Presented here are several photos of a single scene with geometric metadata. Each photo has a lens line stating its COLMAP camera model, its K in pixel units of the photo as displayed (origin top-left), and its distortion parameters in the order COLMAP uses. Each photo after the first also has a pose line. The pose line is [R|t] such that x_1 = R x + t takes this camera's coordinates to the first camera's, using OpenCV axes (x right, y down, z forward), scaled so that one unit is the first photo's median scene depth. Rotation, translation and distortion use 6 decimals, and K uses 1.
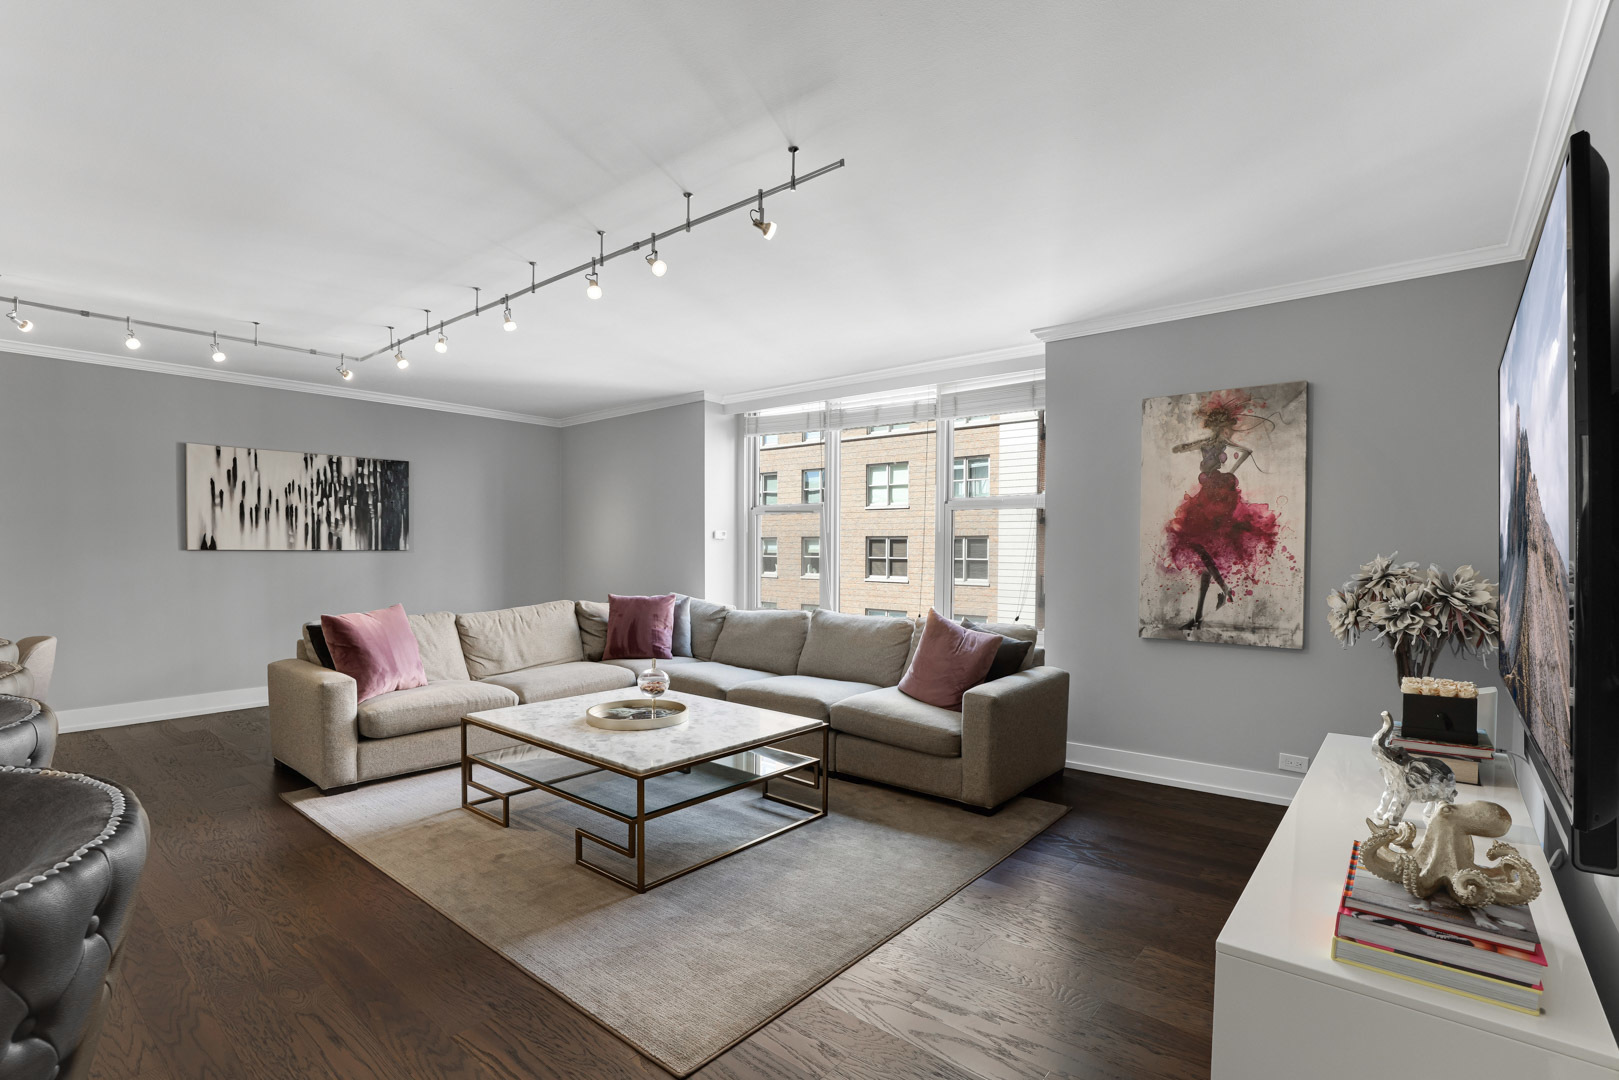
lens RADIAL K [[758.3, 0, 828.1], [0, 758.3, 571.2], [0, 0, 1]] dist [-0.027488, 0.000680]
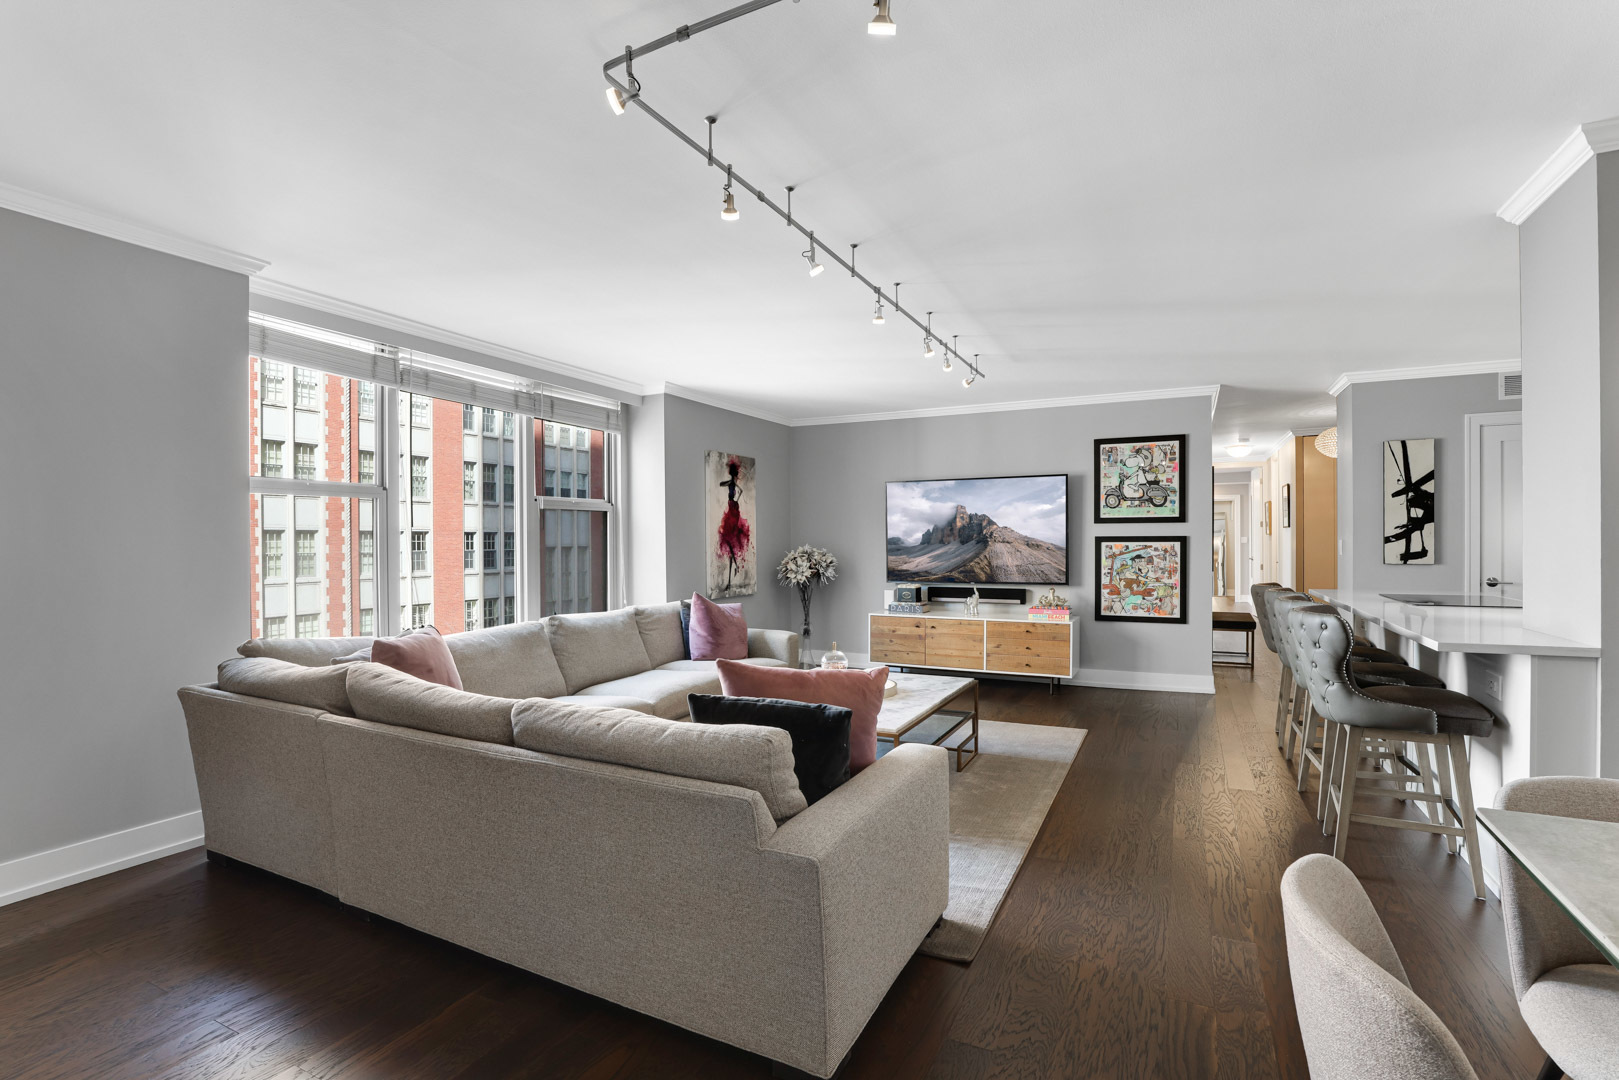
lens RADIAL K [[742.7, 0, 818.7], [0, 742.7, 539.8], [0, 0, 1]] dist [-0.028312, 0.001202]
pose [[-0.221615, -0.000531, 0.975134, -0.822246], [0.034810, 0.999358, 0.008455, -0.030455], [-0.974513, 0.035819, -0.221454, 0.790759]]
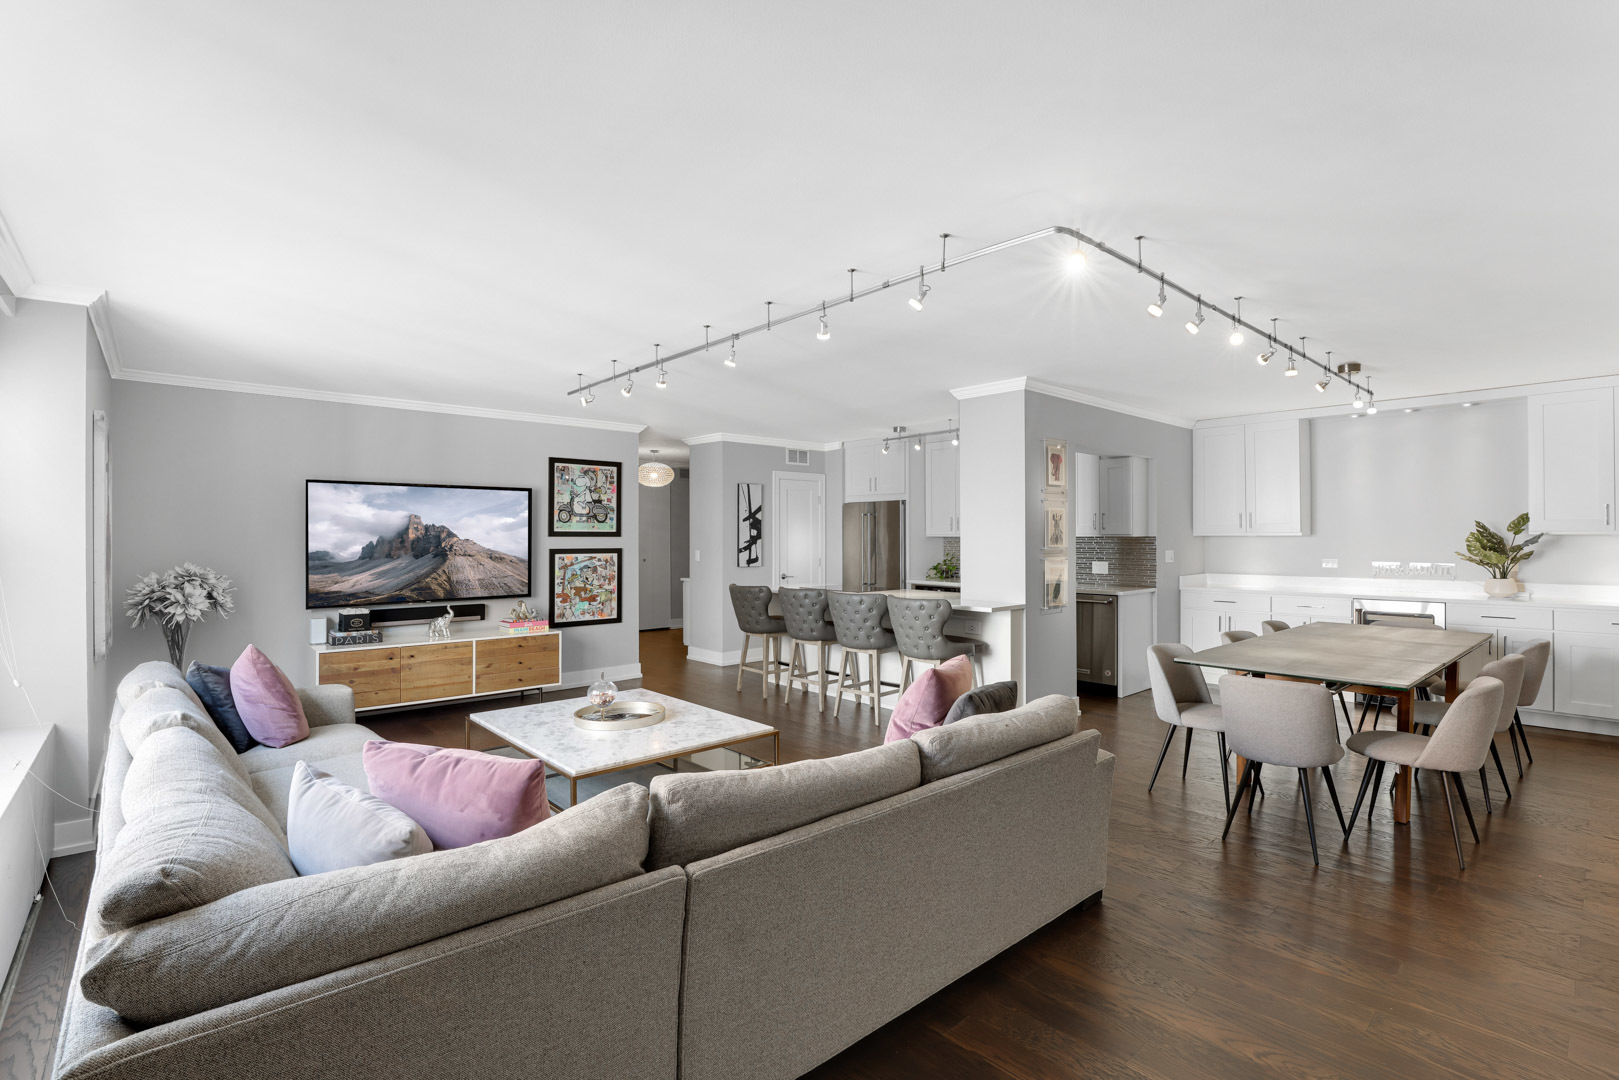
lens RADIAL K [[742.7, 0, 818.7], [0, 742.7, 539.8], [0, 0, 1]] dist [-0.028312, 0.001202]
pose [[-0.986943, -0.002187, 0.161056, -0.435843], [0.003455, 0.999390, 0.034740, -0.066086], [-0.161034, 0.034843, -0.986334, 1.237540]]
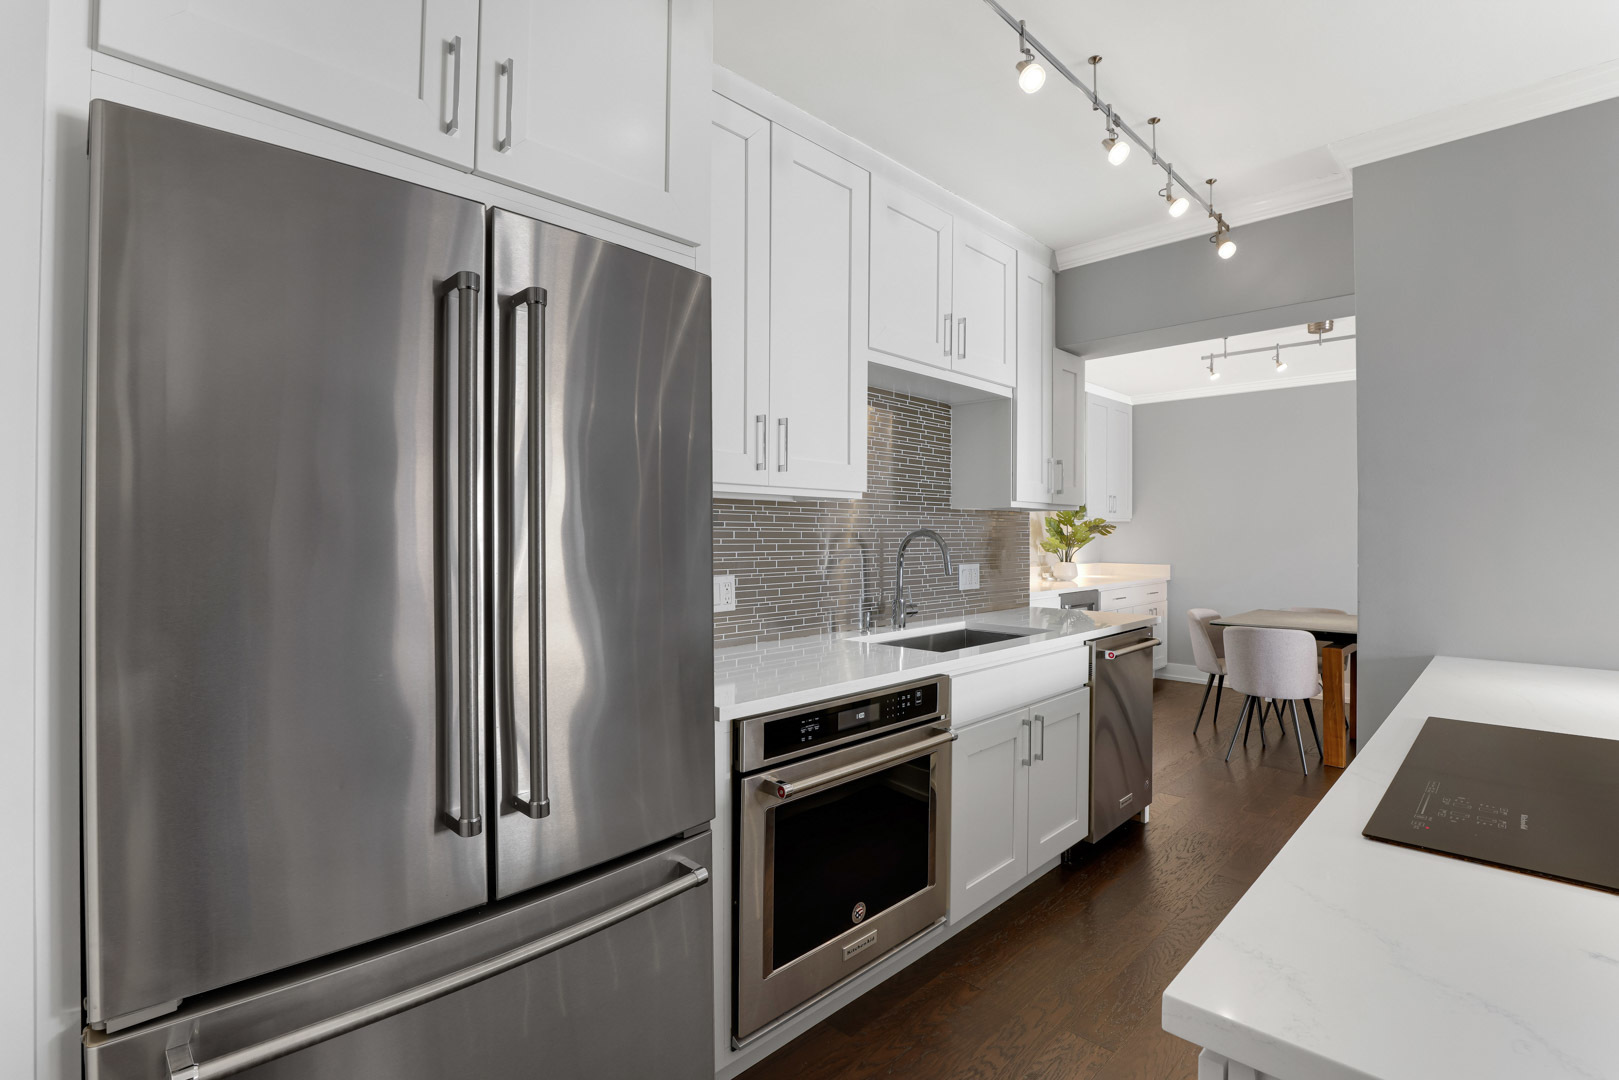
lens RADIAL K [[767.4, 0, 833.5], [0, 767.4, 527.1], [0, 0, 1]] dist [-0.018128, 0.000660]
pose [[-0.068367, -0.014573, -0.997554, -0.104558], [-0.034897, 0.999316, -0.012207, -0.002210], [0.997050, 0.033978, -0.068829, -0.106525]]
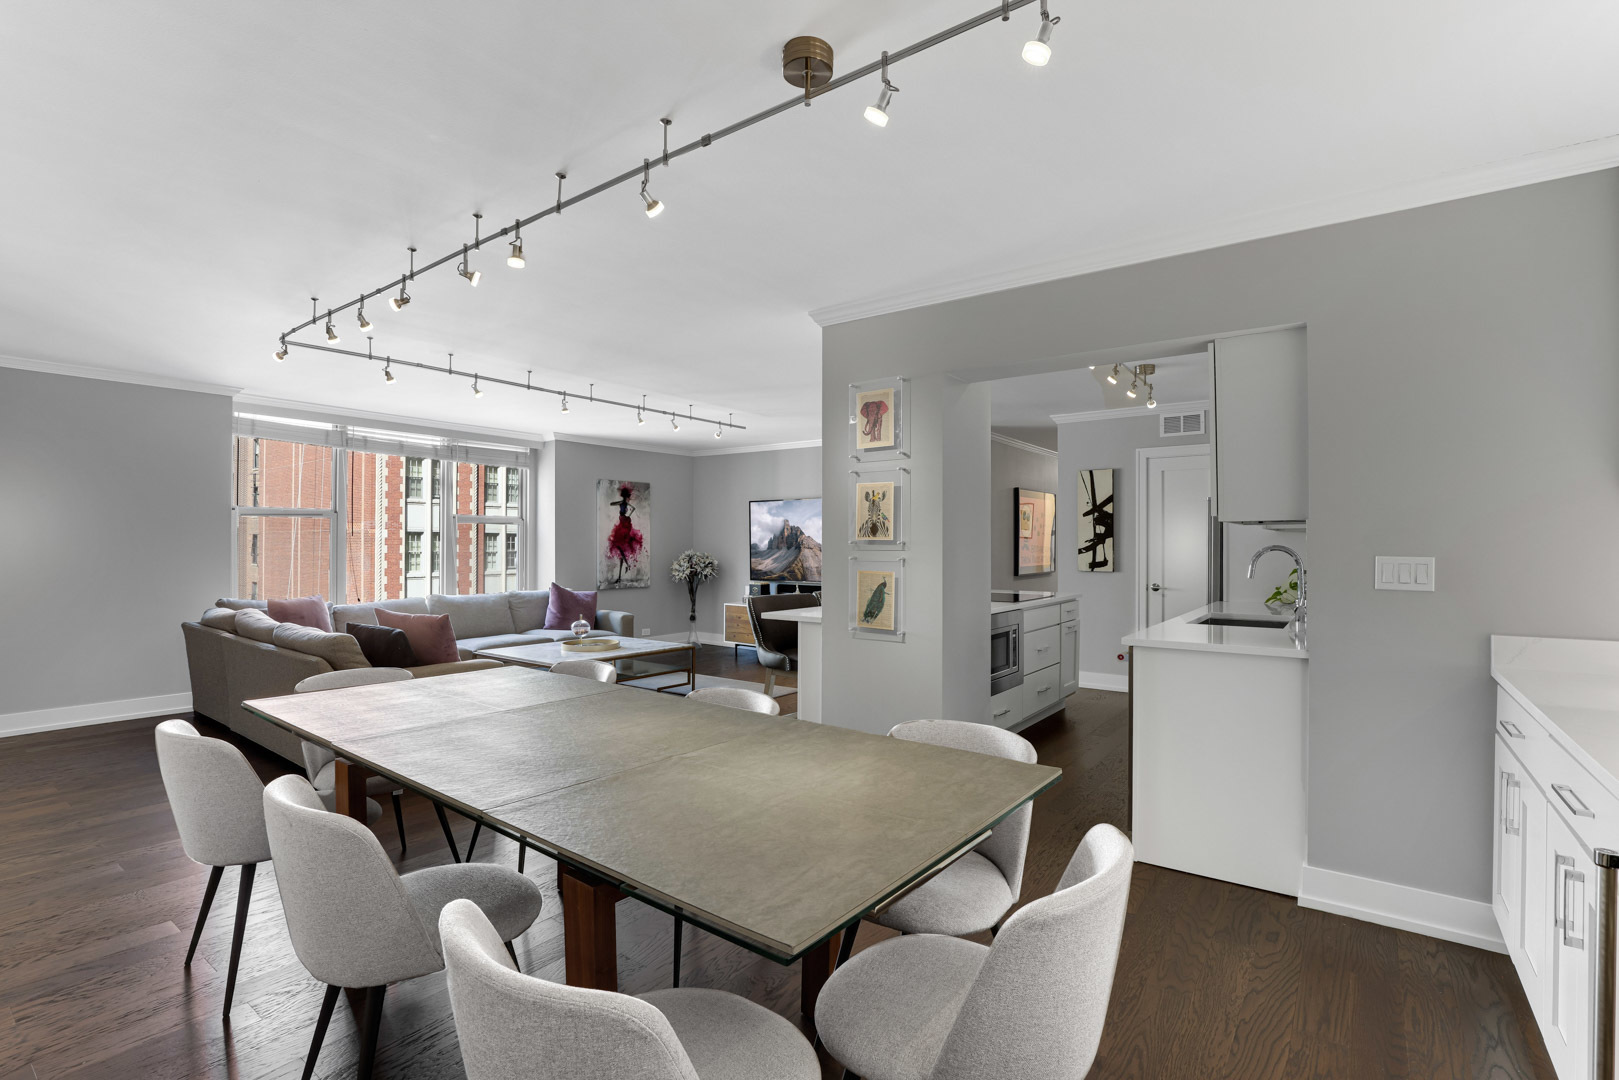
lens RADIAL K [[742.7, 0, 818.7], [0, 742.7, 539.8], [0, 0, 1]] dist [-0.028312, 0.001202]
pose [[-0.040809, 0.003164, 0.999162, -1.220113], [0.026140, 0.999656, -0.002098, -0.023267], [-0.998825, 0.026033, -0.040878, 0.321916]]
